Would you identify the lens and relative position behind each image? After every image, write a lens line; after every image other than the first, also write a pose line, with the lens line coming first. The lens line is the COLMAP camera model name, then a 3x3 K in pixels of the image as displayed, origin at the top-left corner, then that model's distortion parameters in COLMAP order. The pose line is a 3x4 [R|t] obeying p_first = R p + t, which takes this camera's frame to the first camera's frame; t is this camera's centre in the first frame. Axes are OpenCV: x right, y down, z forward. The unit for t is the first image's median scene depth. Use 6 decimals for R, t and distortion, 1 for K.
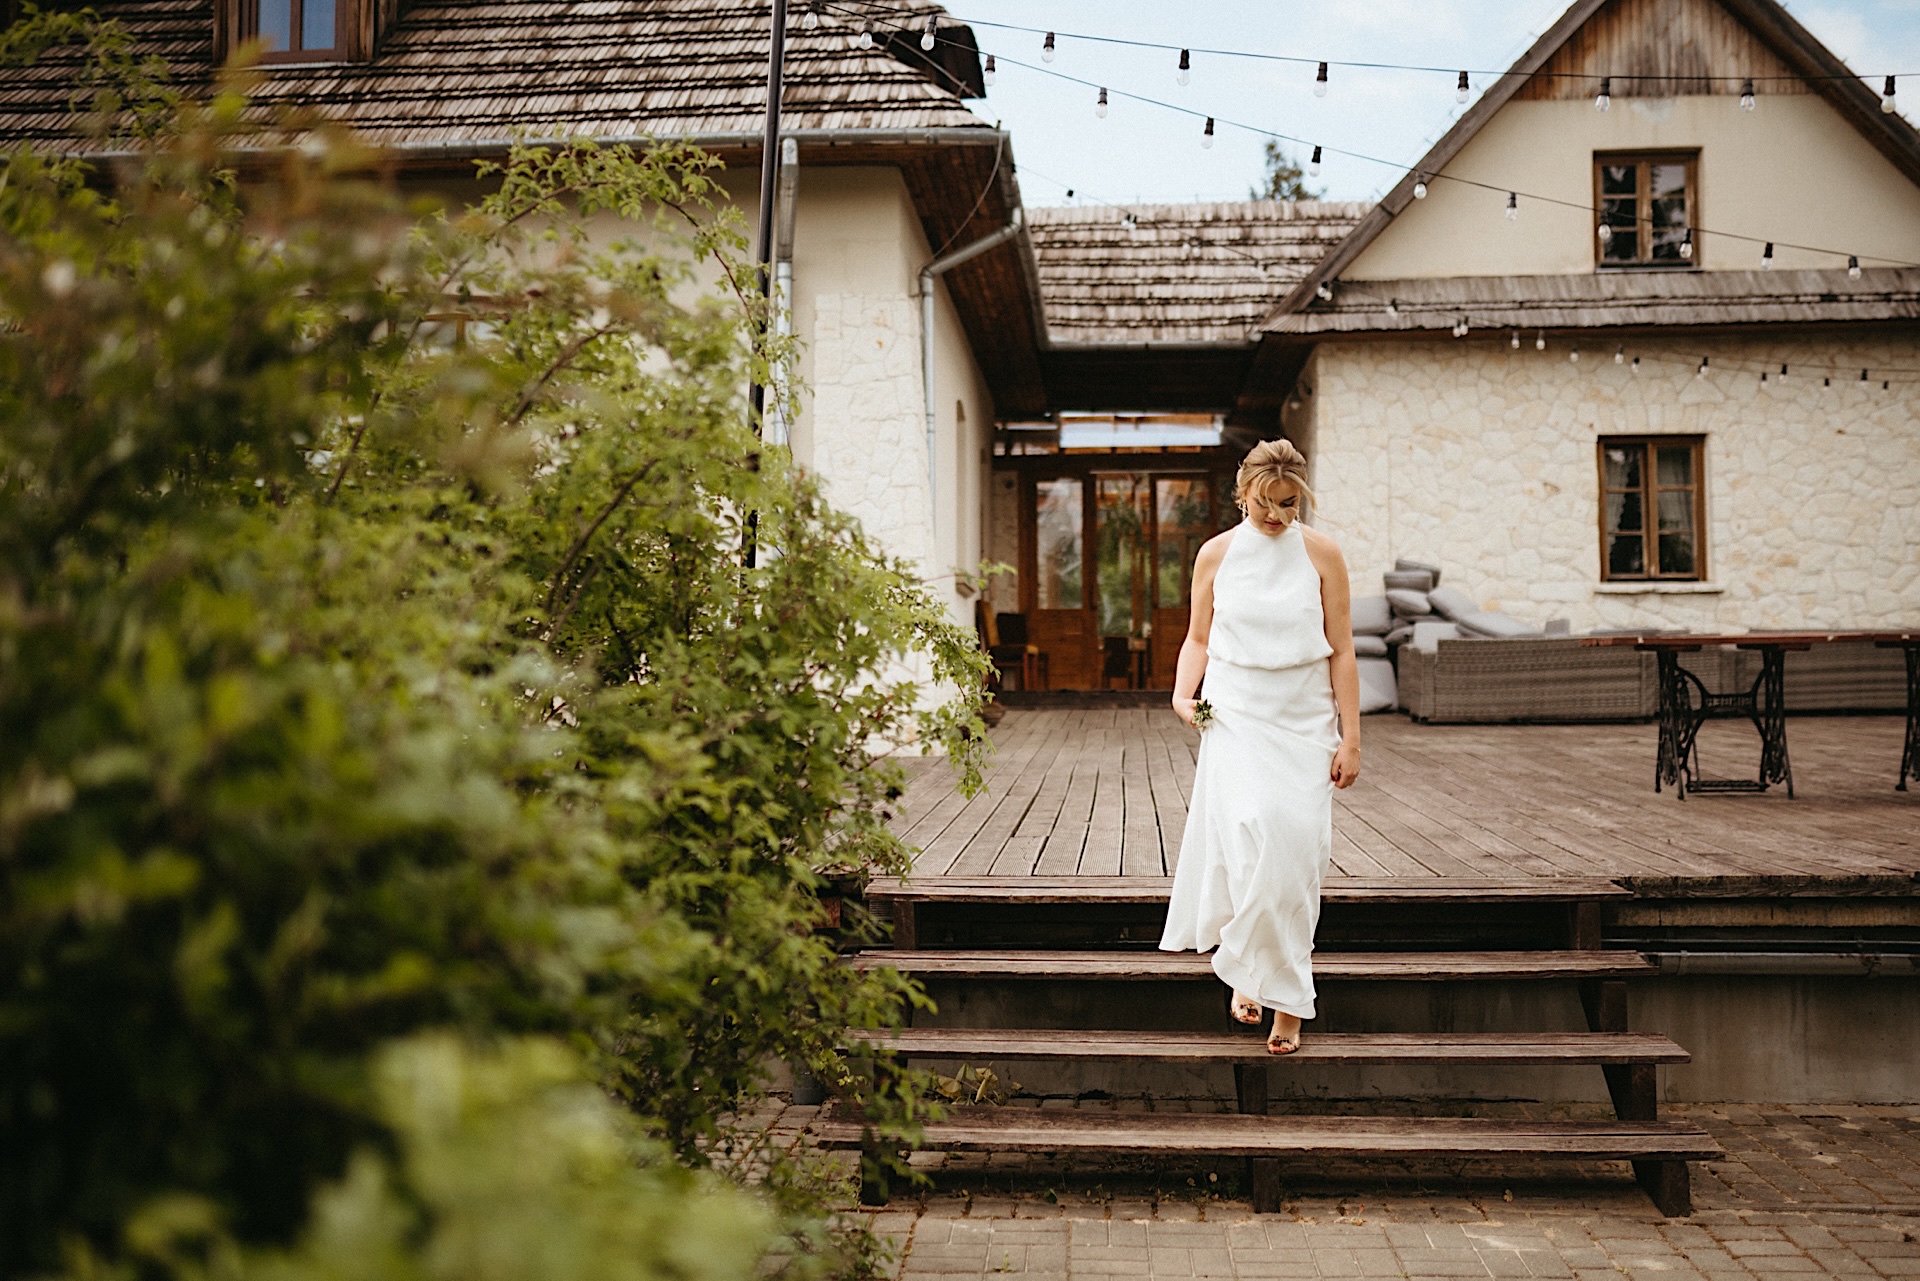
lens RADIAL K [[1882.8, 0, 965.4], [0, 1882.8, 639.3], [0, 0, 1]] dist [-0.061847, 0.108209]
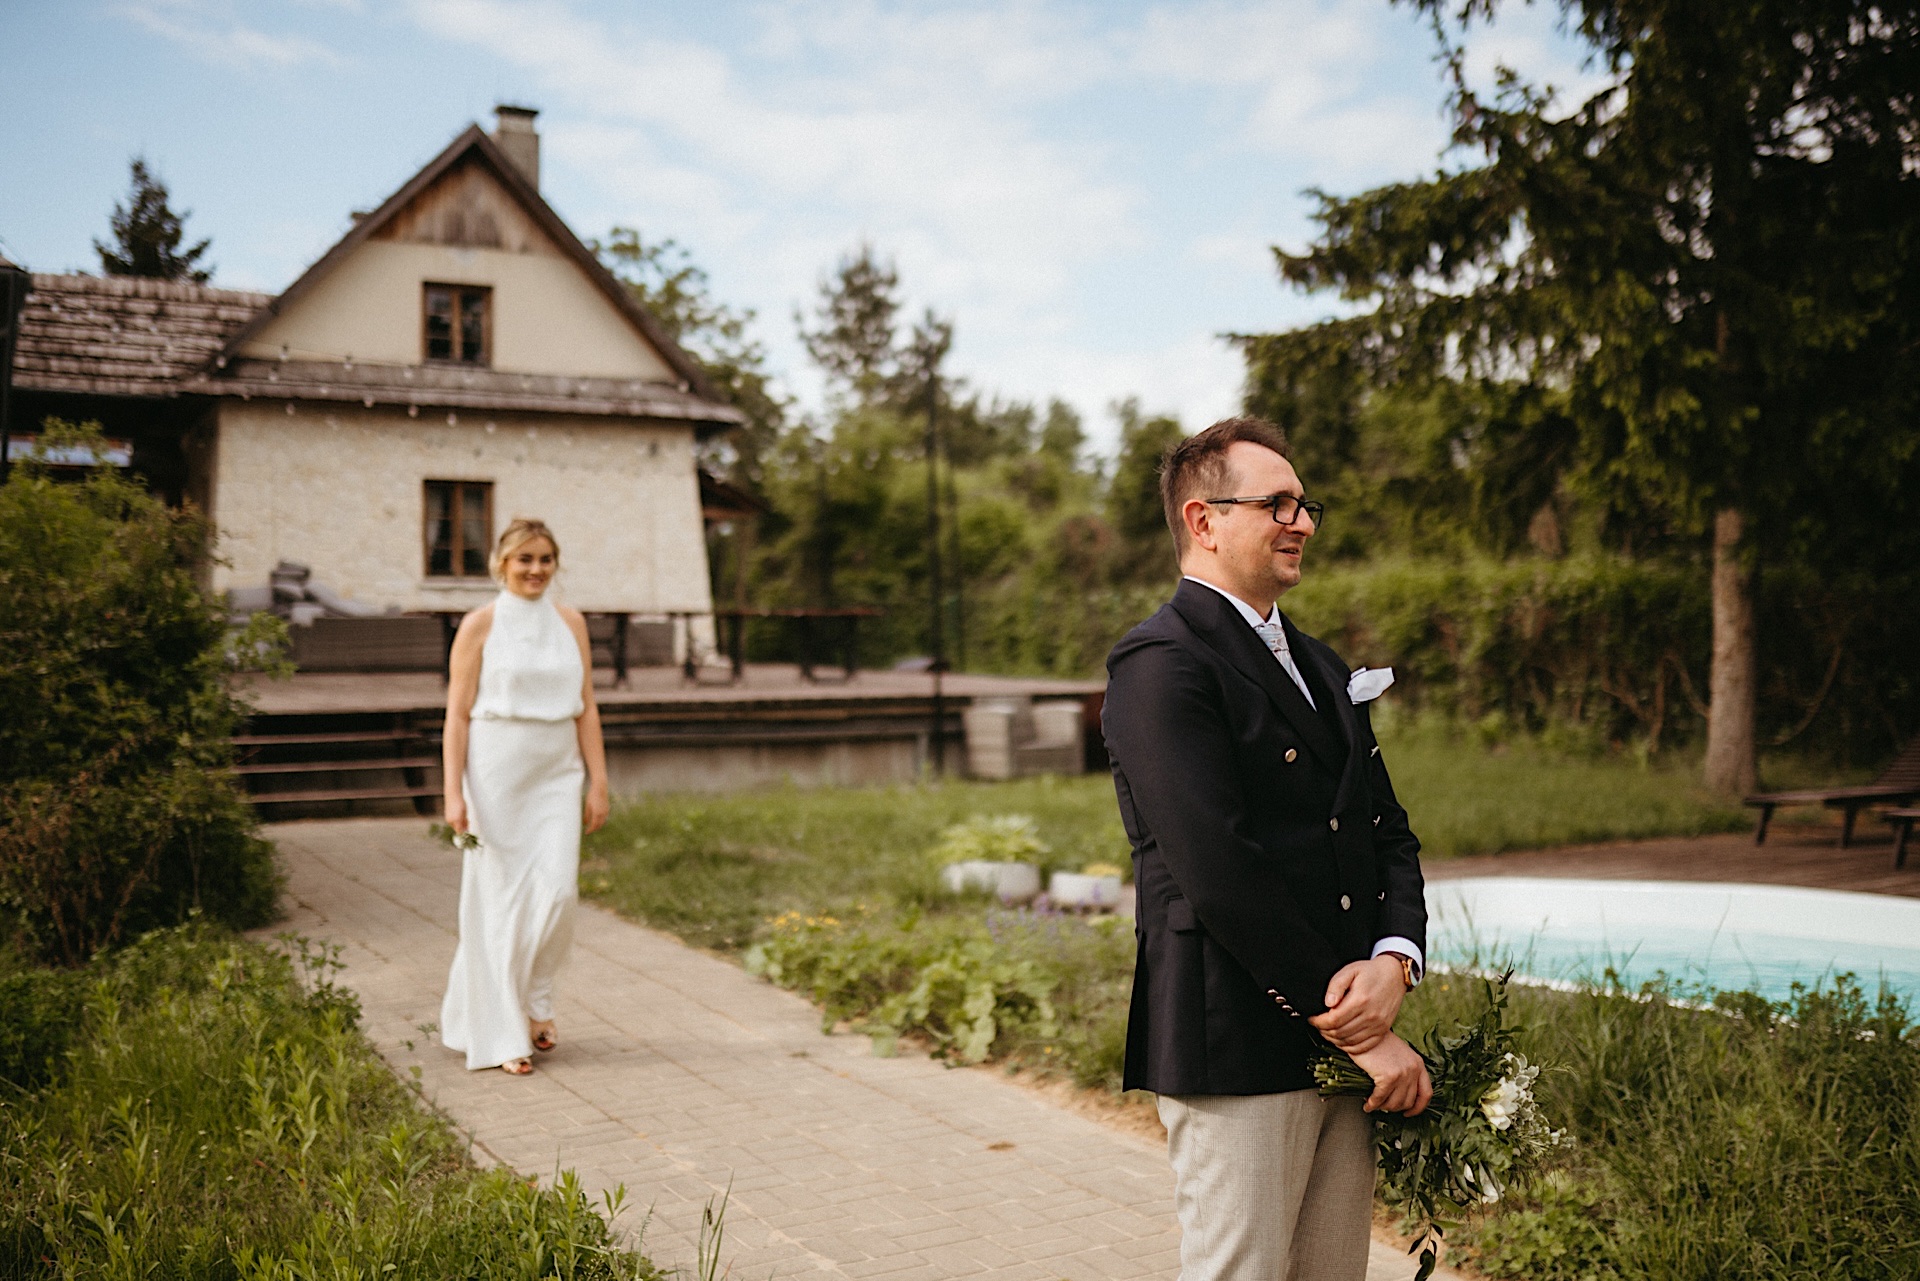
lens RADIAL K [[1882.8, 0, 965.4], [0, 1882.8, 639.3], [0, 0, 1]] dist [-0.061847, 0.108209]
pose [[0.825936, 0.004547, 0.563745, -0.129527], [-0.006053, 0.999981, 0.000802, 0.012237], [-0.563731, -0.004075, 0.825948, -0.428017]]
